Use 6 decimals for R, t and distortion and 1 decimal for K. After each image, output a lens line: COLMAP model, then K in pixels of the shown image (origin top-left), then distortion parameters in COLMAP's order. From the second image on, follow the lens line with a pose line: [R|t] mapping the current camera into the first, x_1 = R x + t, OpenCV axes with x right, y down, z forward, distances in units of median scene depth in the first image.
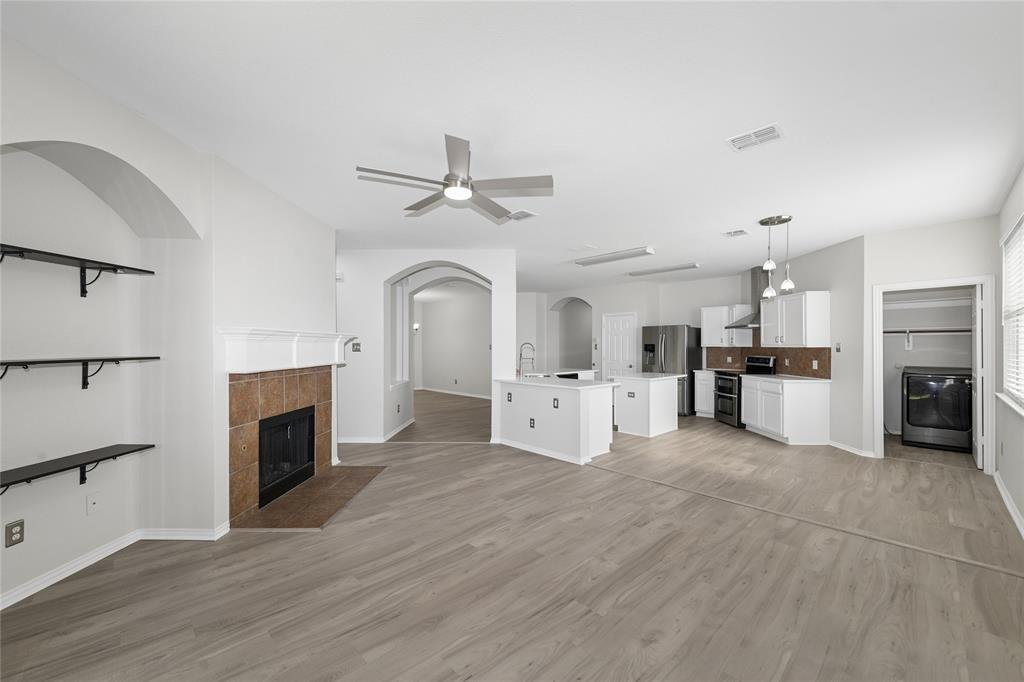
lens RADIAL K [[407.8, 0, 515.0], [0, 407.8, 335.3], [0, 0, 1]] dist [0.009033, -0.002439]
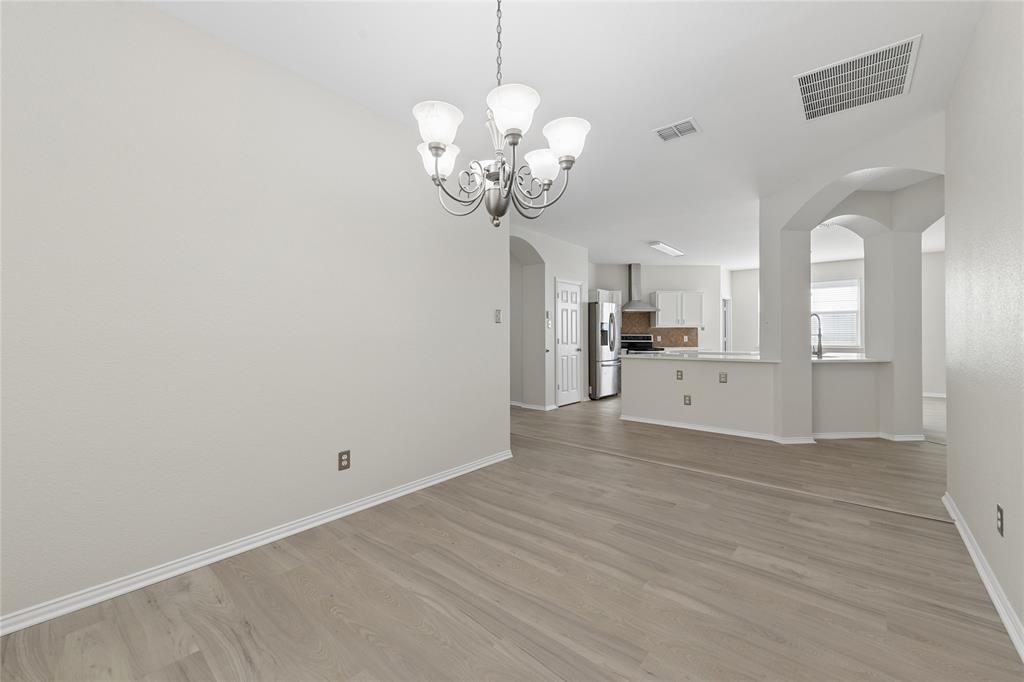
lens RADIAL K [[407.8, 0, 513.5], [0, 407.8, 339.0], [0, 0, 1]] dist [0.009033, -0.002439]
pose [[-0.098100, -0.003780, 0.995169, -0.618484], [-0.024745, 0.999693, 0.001358, 0.072544], [-0.994869, -0.024492, -0.098163, 1.501888]]
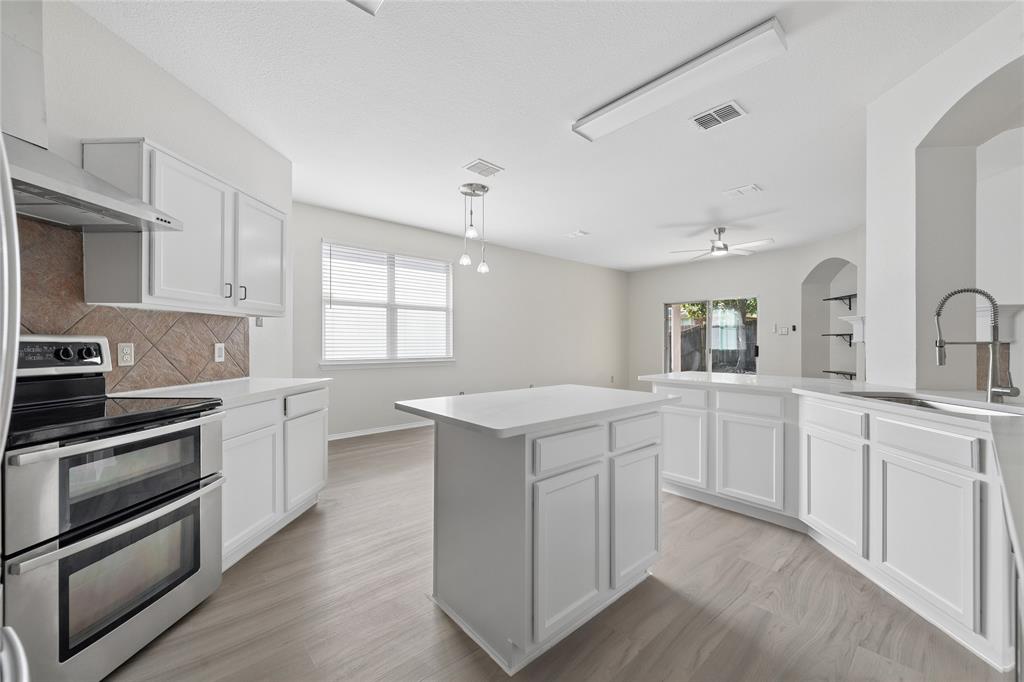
lens RADIAL K [[407.8, 0, 510.7], [0, 407.8, 340.5], [0, 0, 1]] dist [0.009033, -0.002439]
pose [[-0.999049, 0.002325, 0.043538, 0.318277], [0.001020, 0.999551, -0.029960, 0.060883], [-0.043588, -0.029887, -0.998602, 1.211348]]
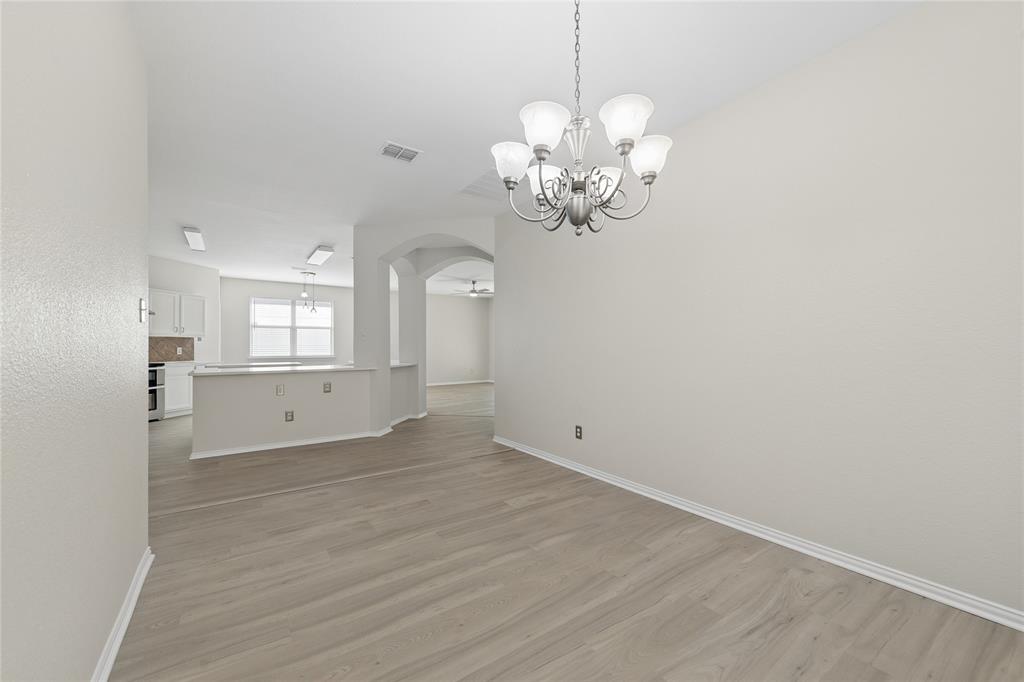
lens RADIAL K [[407.8, 0, 499.5], [0, 407.8, 336.3], [0, 0, 1]] dist [0.009033, -0.002439]
pose [[-0.987217, 0.011499, 0.158964, -0.364785], [0.002769, 0.998481, -0.055031, 0.082754], [-0.159355, -0.053887, -0.985750, 1.740172]]
